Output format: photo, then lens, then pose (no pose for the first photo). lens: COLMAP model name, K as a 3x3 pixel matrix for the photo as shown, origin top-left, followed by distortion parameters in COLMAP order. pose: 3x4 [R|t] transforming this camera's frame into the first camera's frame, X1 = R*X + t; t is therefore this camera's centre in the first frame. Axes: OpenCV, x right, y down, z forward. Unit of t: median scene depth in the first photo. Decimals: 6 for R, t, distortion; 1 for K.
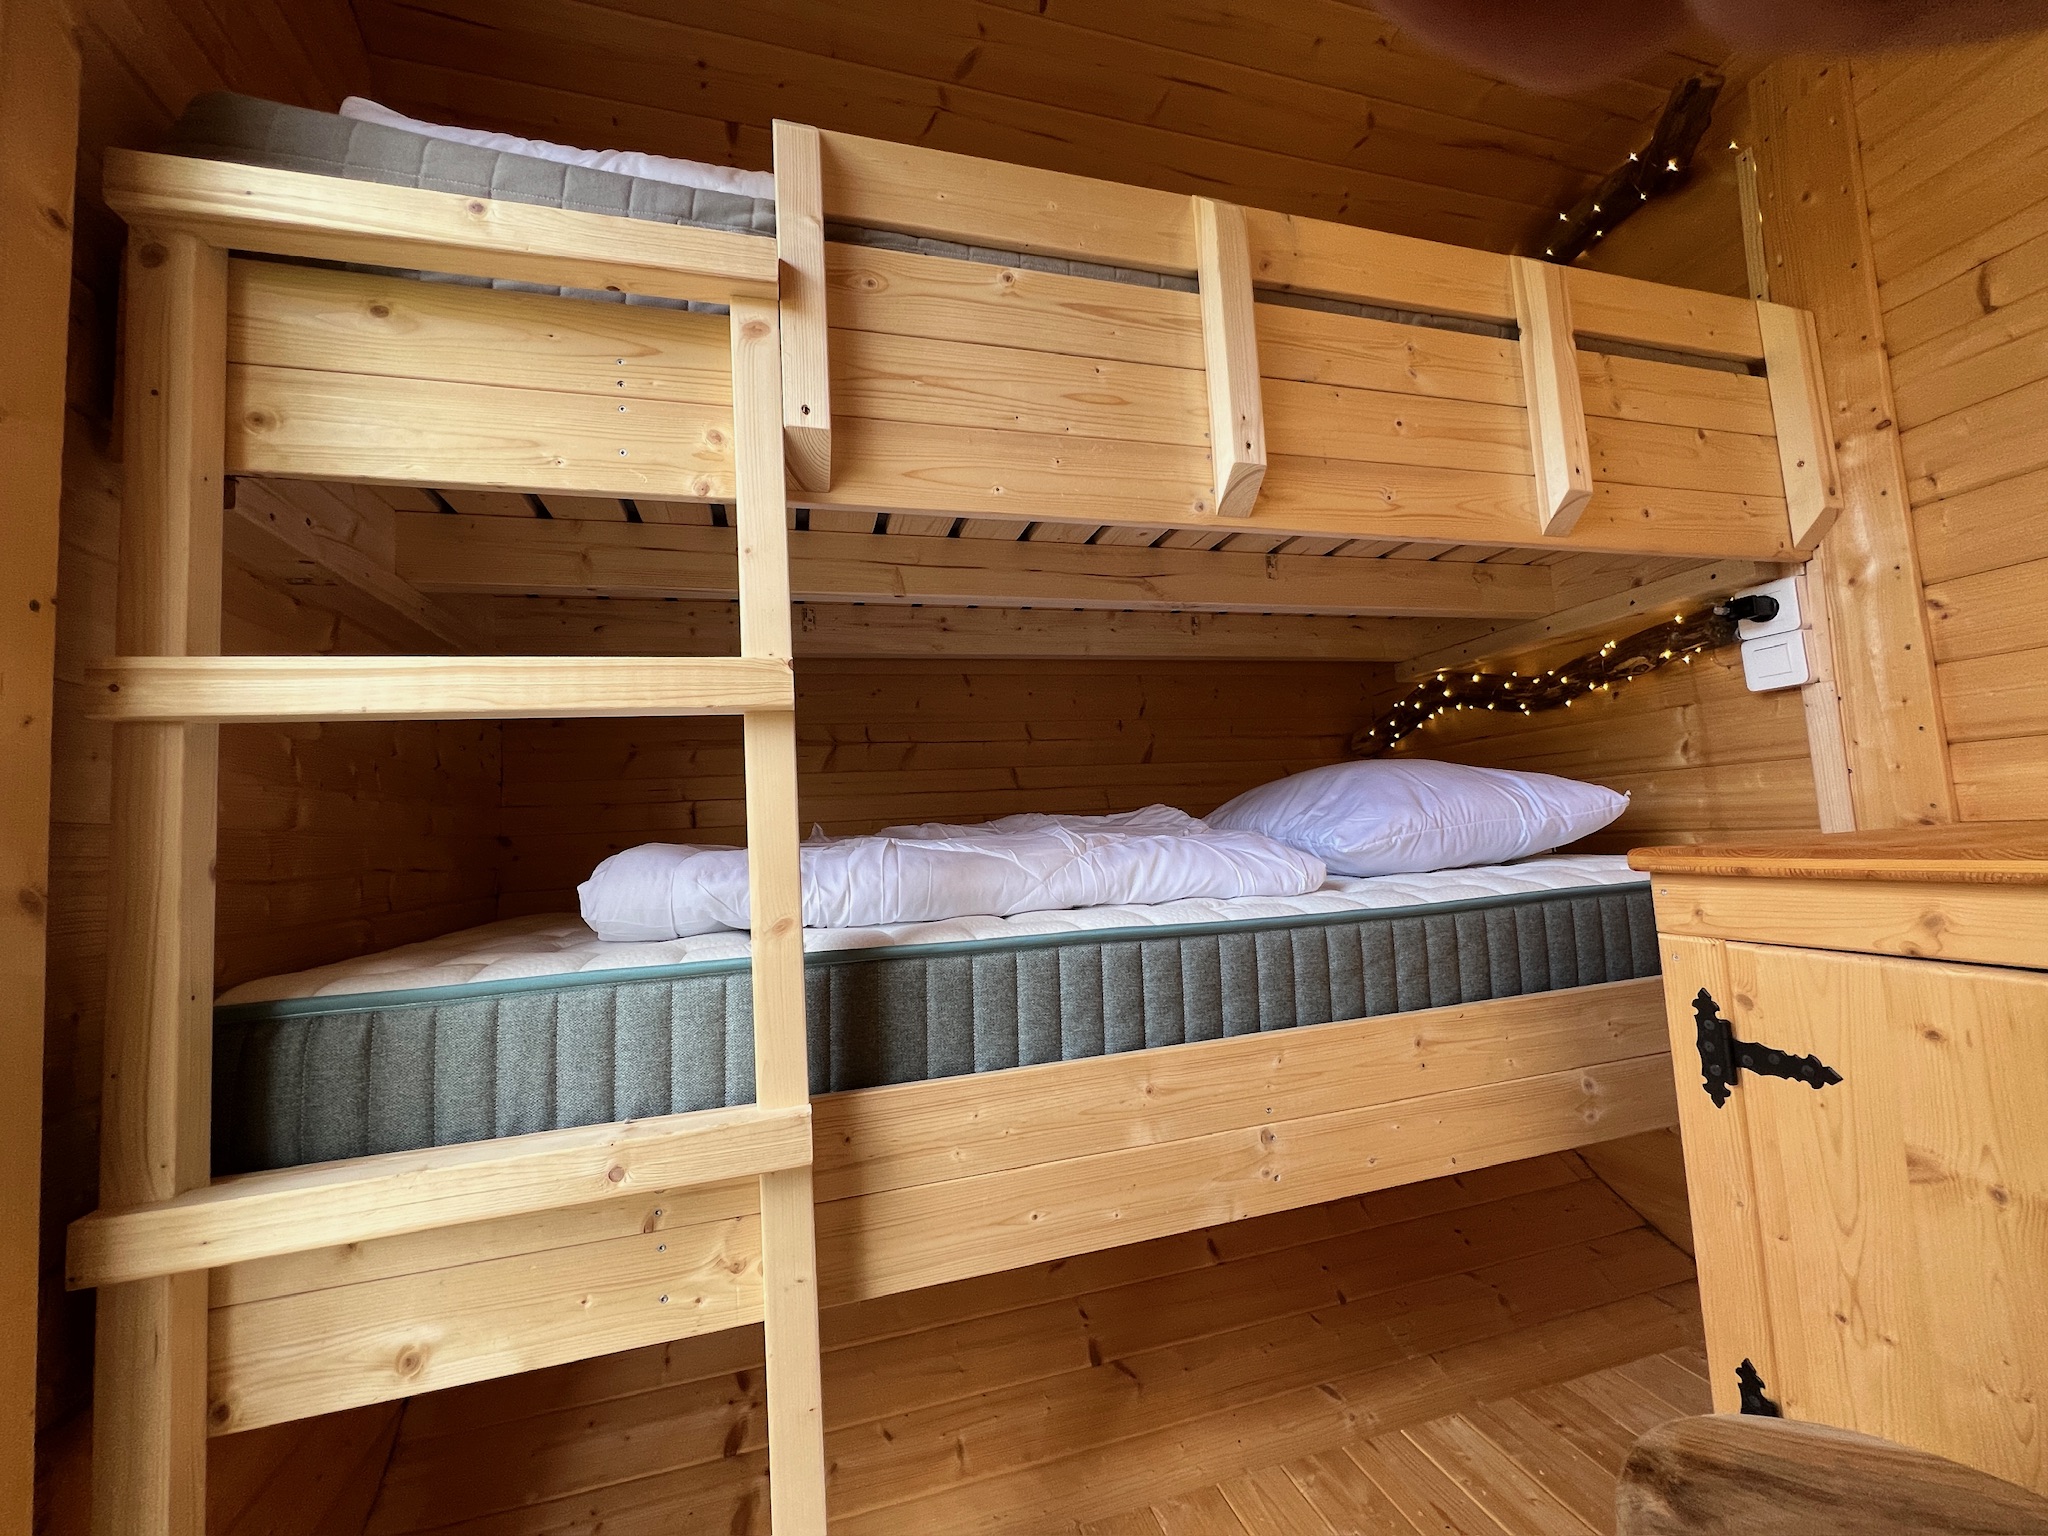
lens RADIAL K [[825.8, 0, 1031.6], [0, 825.8, 766.5], [0, 0, 1]] dist [0.000950, 0.000019]
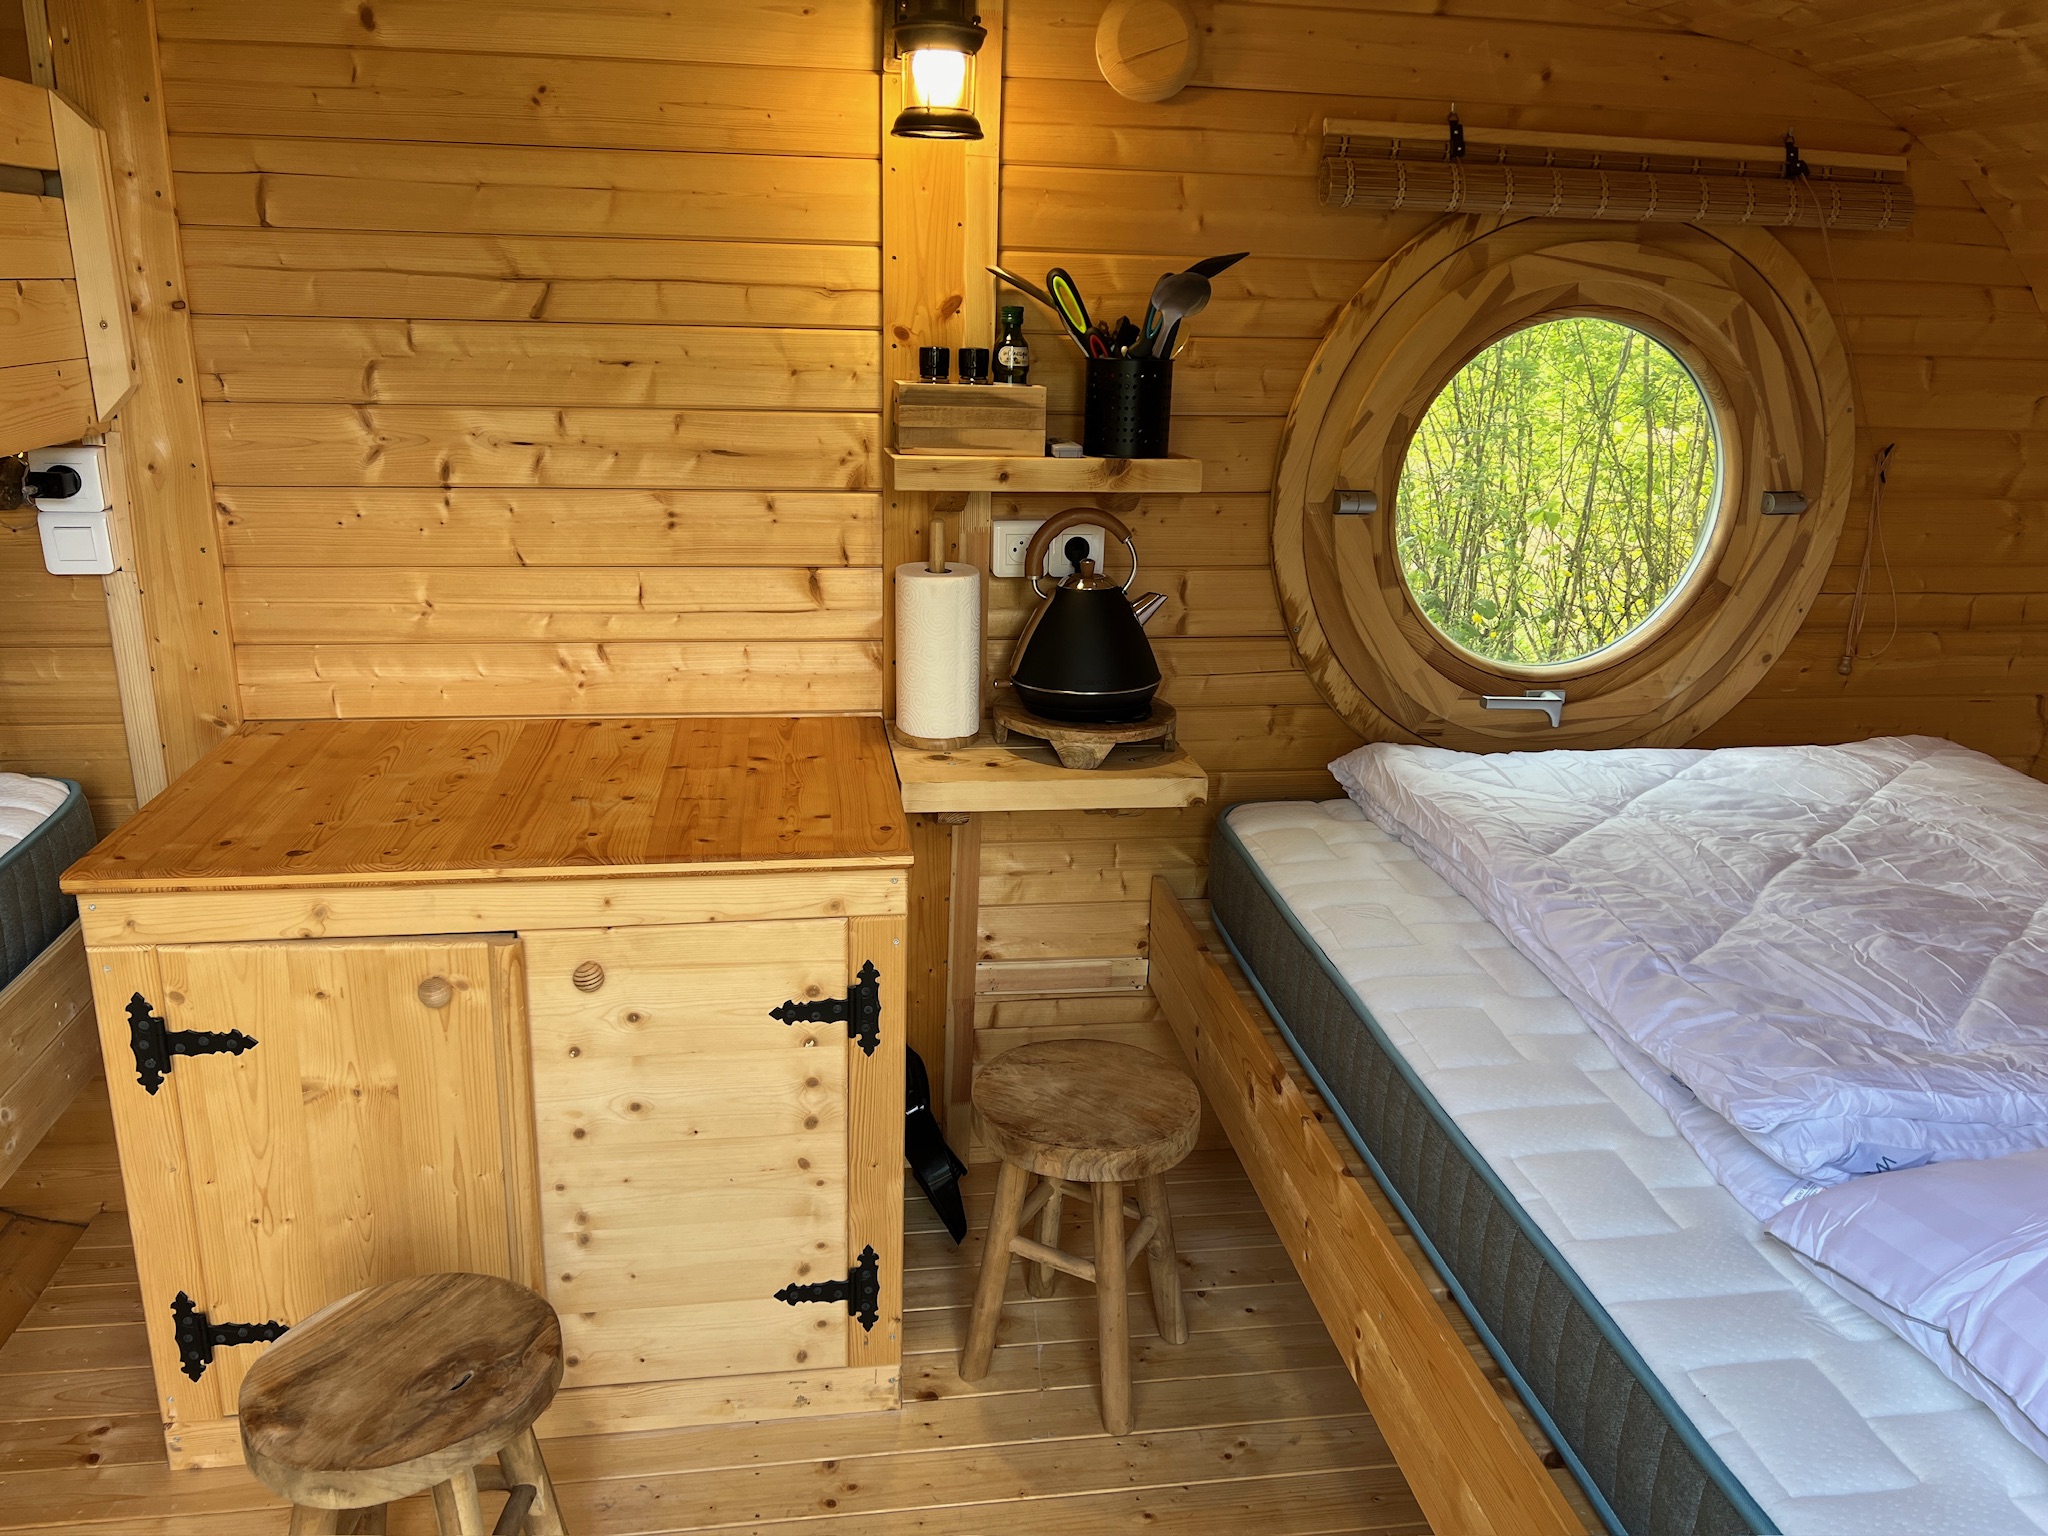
lens RADIAL K [[1545.3, 0, 1028.6], [0, 1545.3, 763.0], [0, 0, 1]] dist [0.011143, -0.015350]
pose [[0.123581, -0.235416, 0.964006, -0.813845], [-0.119270, 0.960886, 0.249944, -0.608267], [-0.985141, -0.145865, 0.090669, -0.203275]]
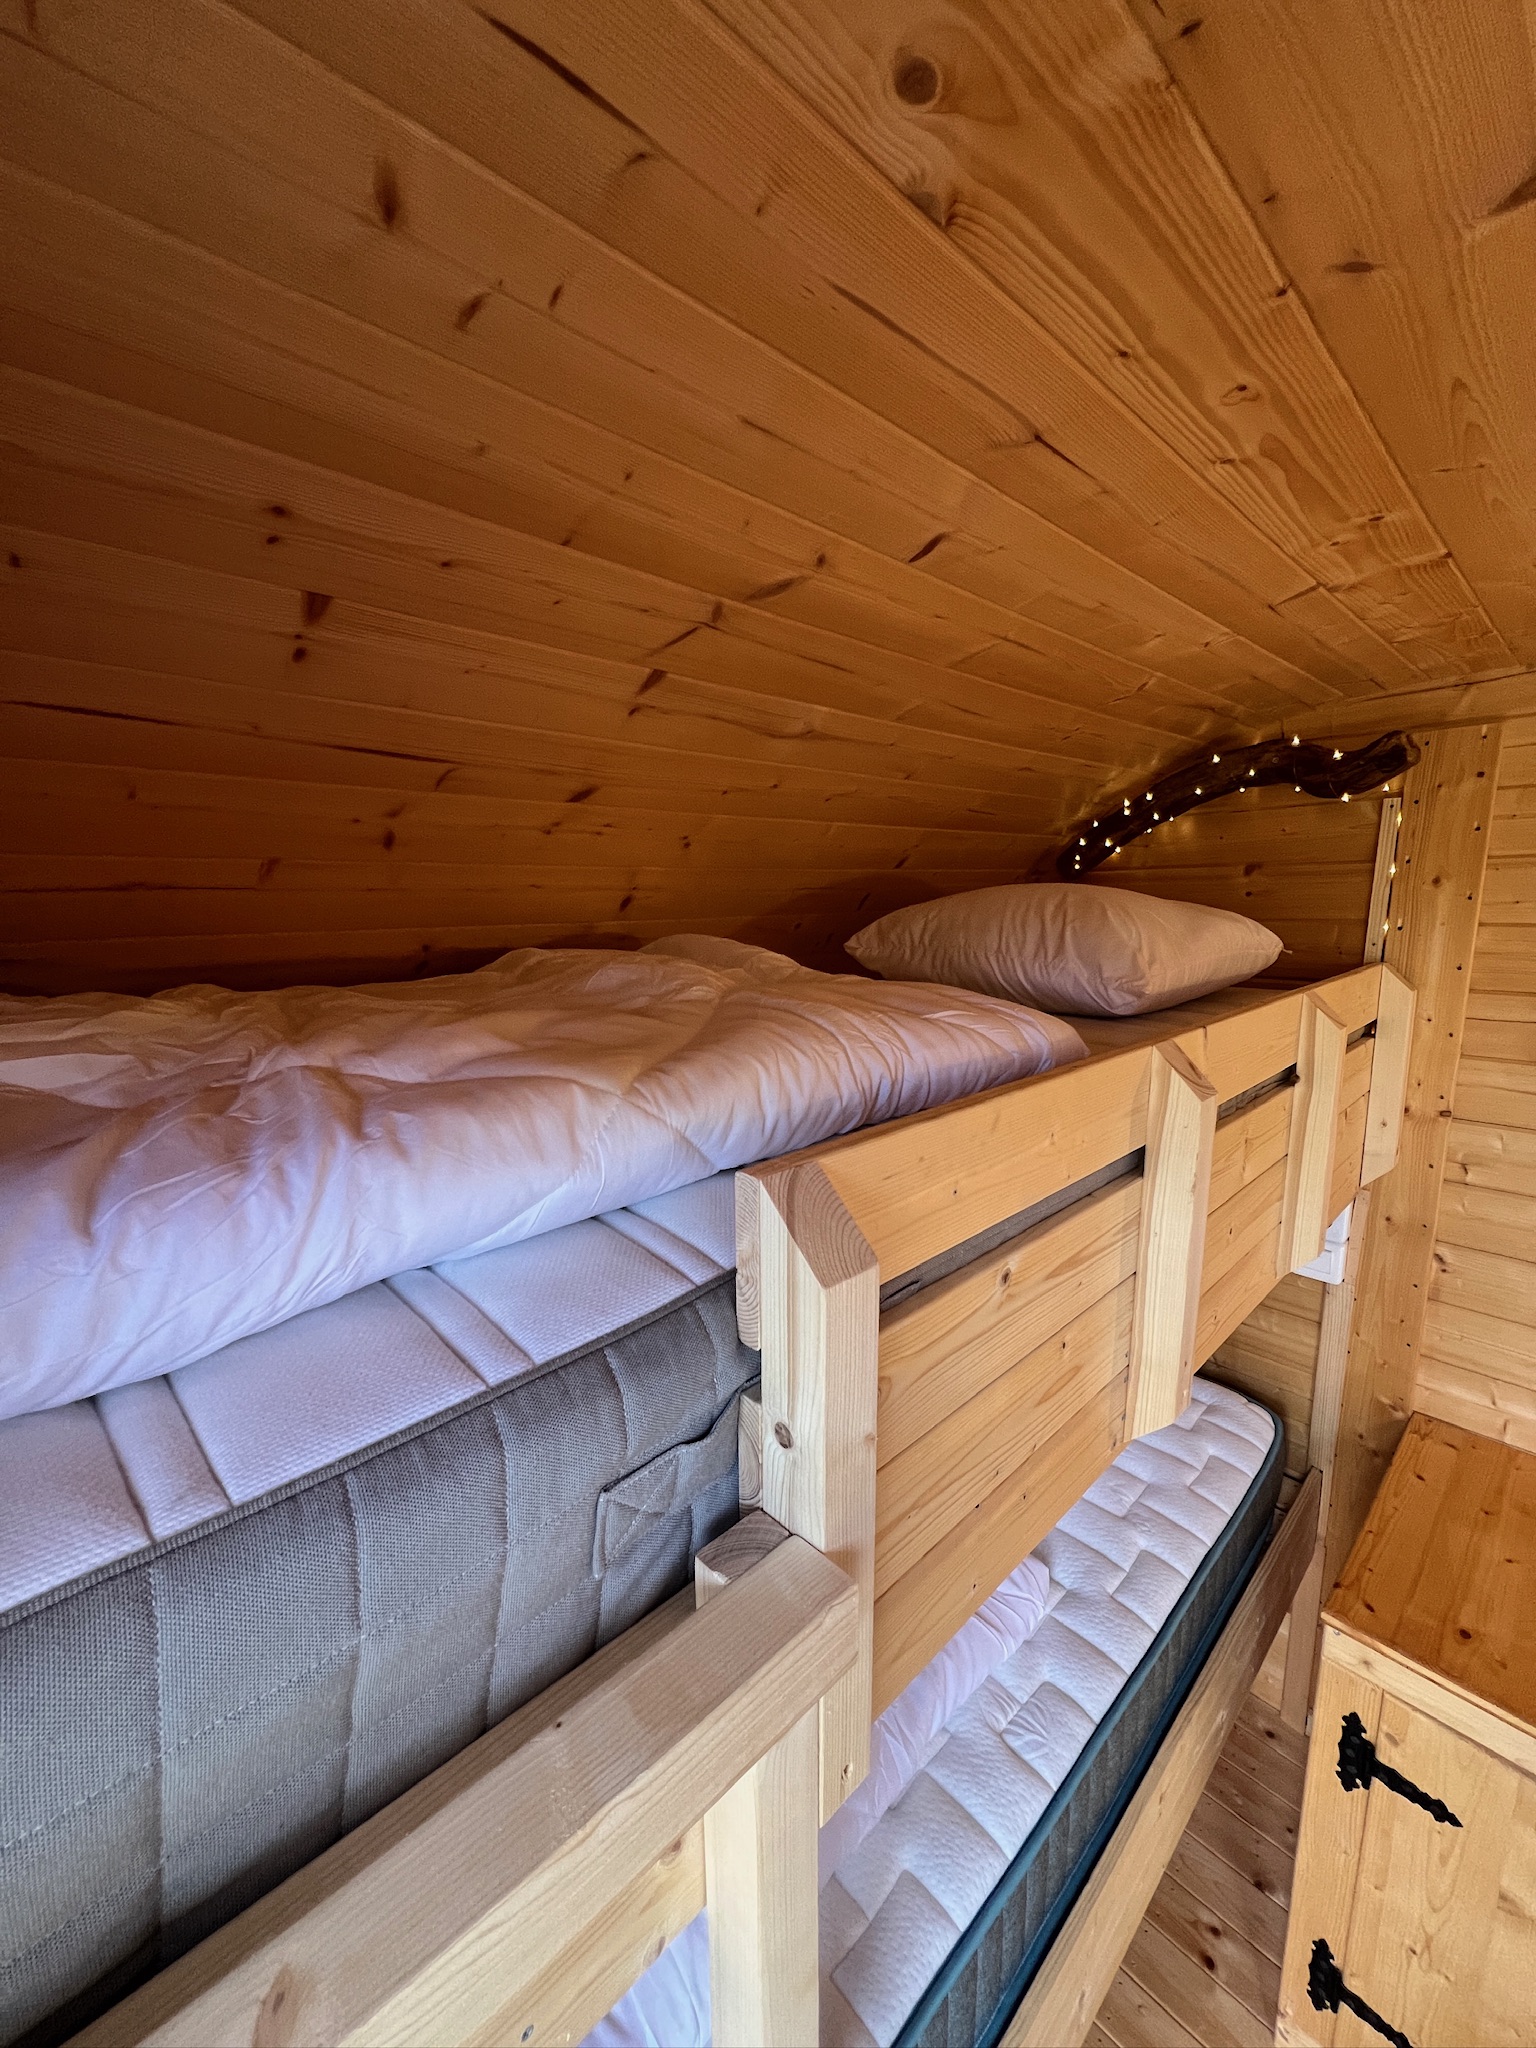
lens RADIAL K [[825.8, 0, 776.2], [0, 825.8, 1019.0], [0, 0, 1]] dist [0.000950, 0.000019]
pose [[0.884852, -0.025522, 0.465173, -0.504867], [-0.083915, 0.973435, 0.213031, -0.939402], [-0.458253, -0.227536, 0.859204, 0.578508]]
